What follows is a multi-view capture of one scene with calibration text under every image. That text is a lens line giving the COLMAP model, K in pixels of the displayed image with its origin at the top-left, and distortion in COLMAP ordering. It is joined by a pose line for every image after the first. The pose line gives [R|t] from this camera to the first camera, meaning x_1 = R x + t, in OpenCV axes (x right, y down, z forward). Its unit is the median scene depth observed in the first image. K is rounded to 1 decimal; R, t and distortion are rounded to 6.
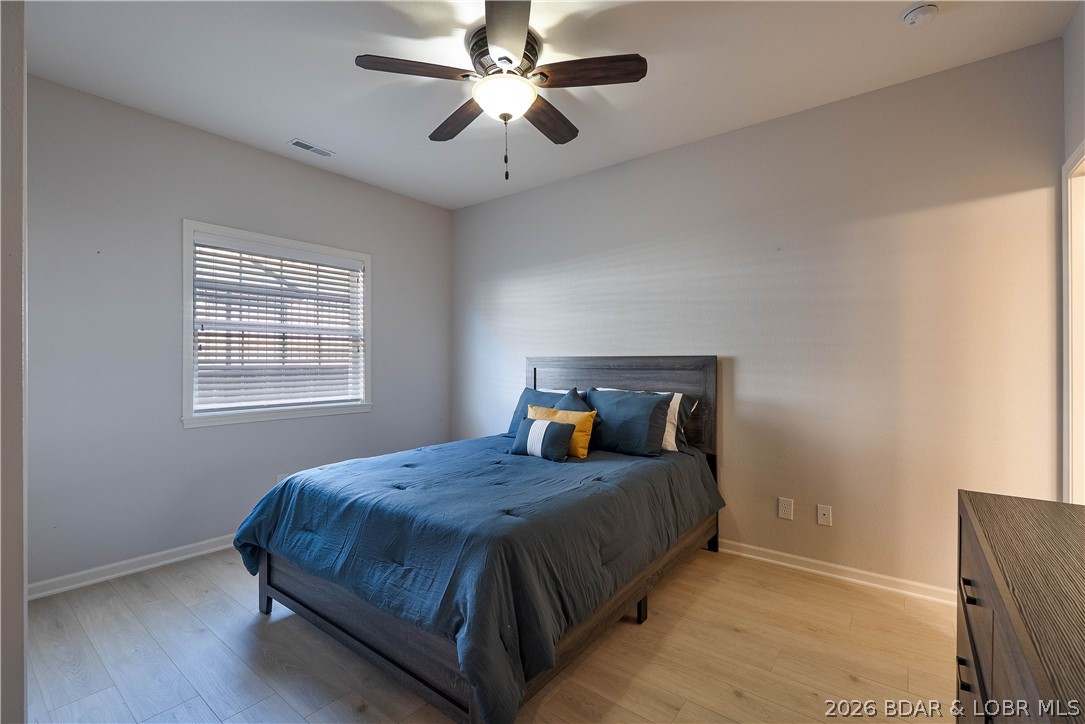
lens RADIAL K [[479.9, 0, 540.2], [0, 479.9, 366.1], [0, 0, 1]] dist [-0.006890, -0.000536]
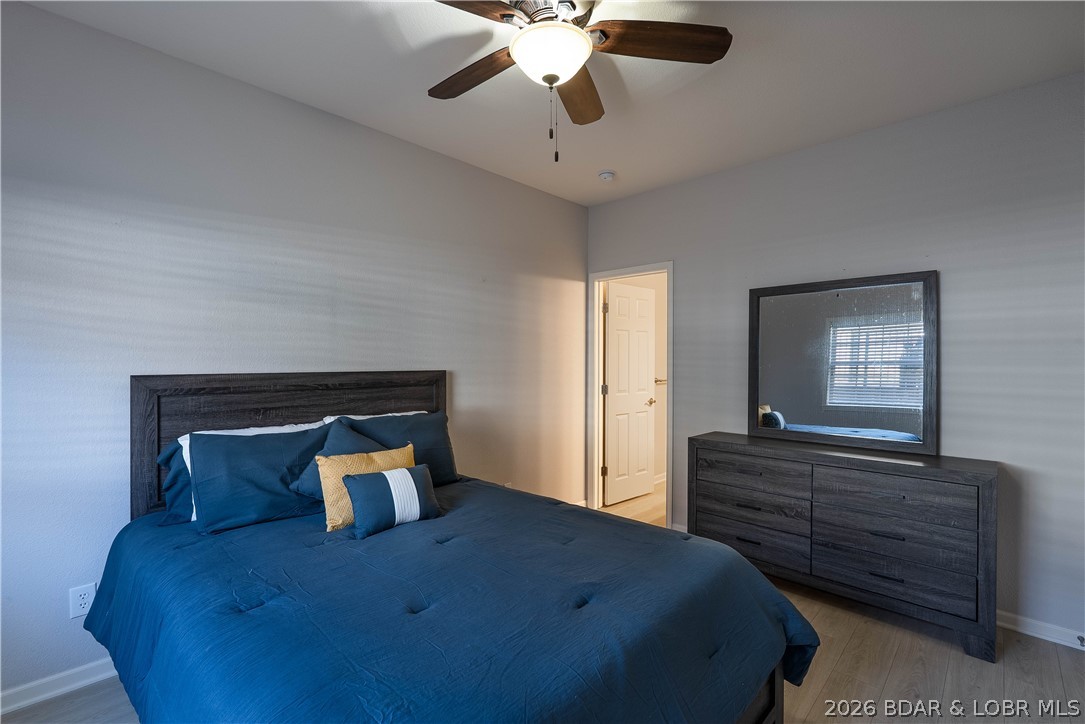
lens RADIAL K [[479.9, 0, 540.5], [0, 479.9, 358.2], [0, 0, 1]] dist [-0.006890, -0.000536]
pose [[0.114793, 0.003299, 0.993384, -0.587075], [0.004237, 0.999984, -0.003811, -0.039932], [-0.993380, 0.004647, 0.114778, 0.636949]]
